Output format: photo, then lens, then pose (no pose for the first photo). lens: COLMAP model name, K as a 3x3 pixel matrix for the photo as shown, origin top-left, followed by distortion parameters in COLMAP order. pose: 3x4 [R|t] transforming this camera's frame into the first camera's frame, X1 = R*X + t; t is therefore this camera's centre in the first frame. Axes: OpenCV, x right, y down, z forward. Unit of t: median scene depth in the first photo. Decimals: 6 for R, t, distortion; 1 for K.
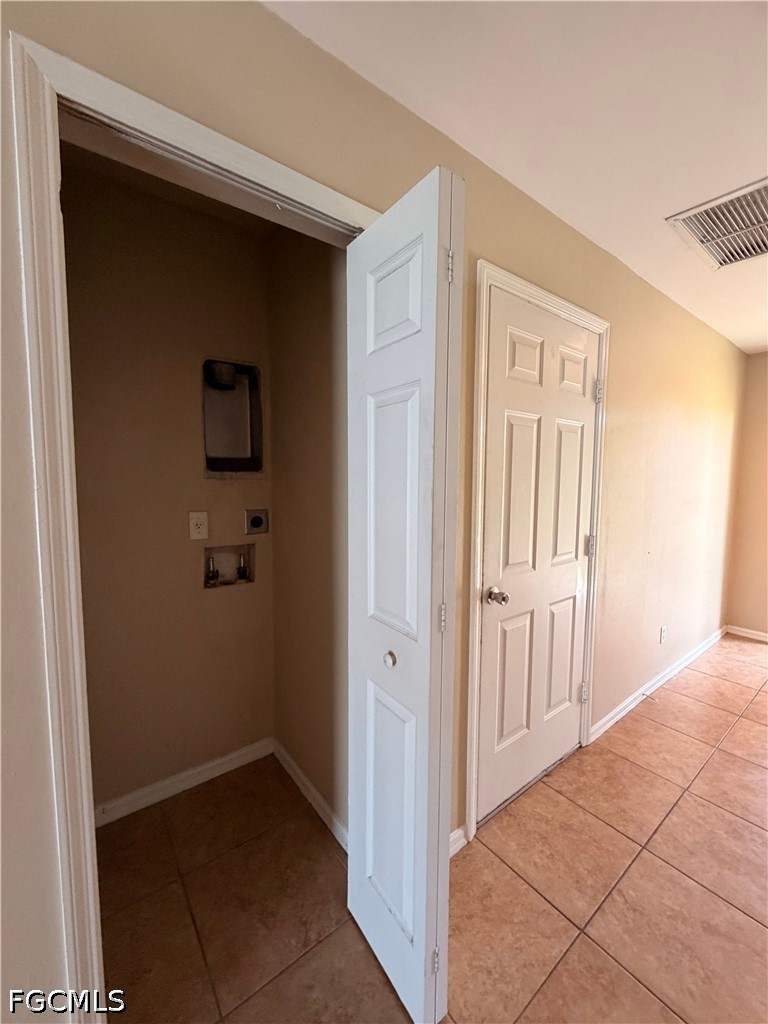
lens RADIAL K [[411.2, 0, 390.5], [0, 411.2, 513.8], [0, 0, 1]] dist [-0.000224, 0.000088]
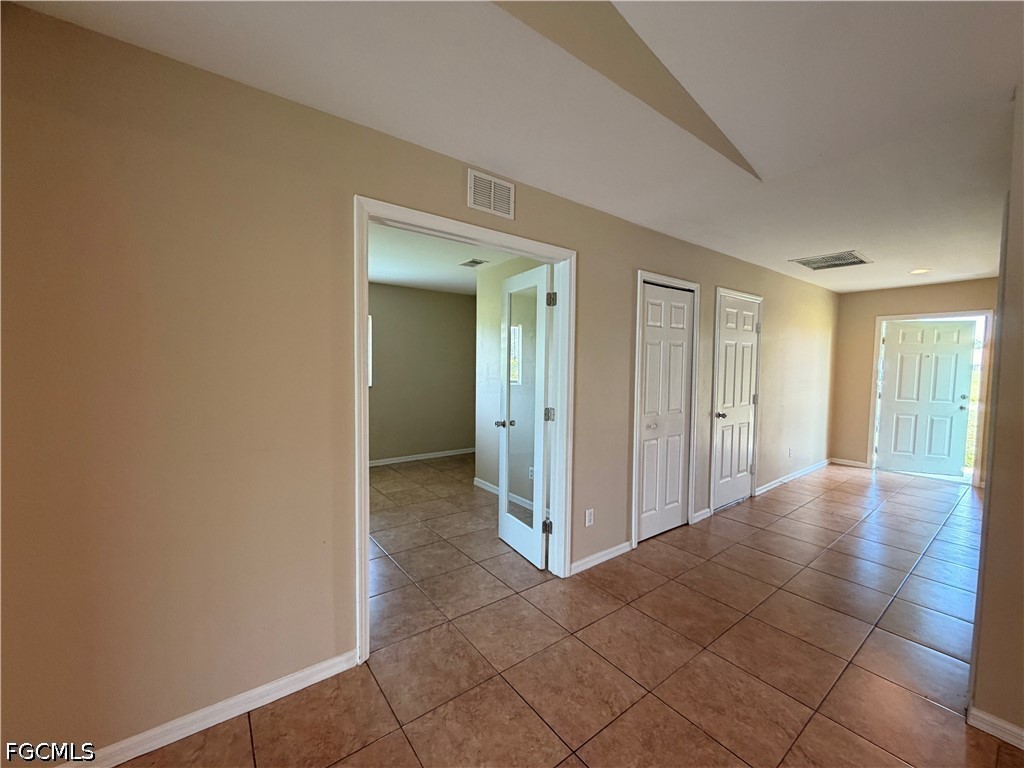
lens RADIAL K [[411.2, 0, 519.7], [0, 411.2, 398.7], [0, 0, 1]] dist [-0.000224, 0.000088]
pose [[0.999968, -0.004308, -0.006736, -0.738580], [0.004178, 0.999806, -0.019235, 0.111964], [0.006817, 0.019207, 0.999792, -1.167165]]
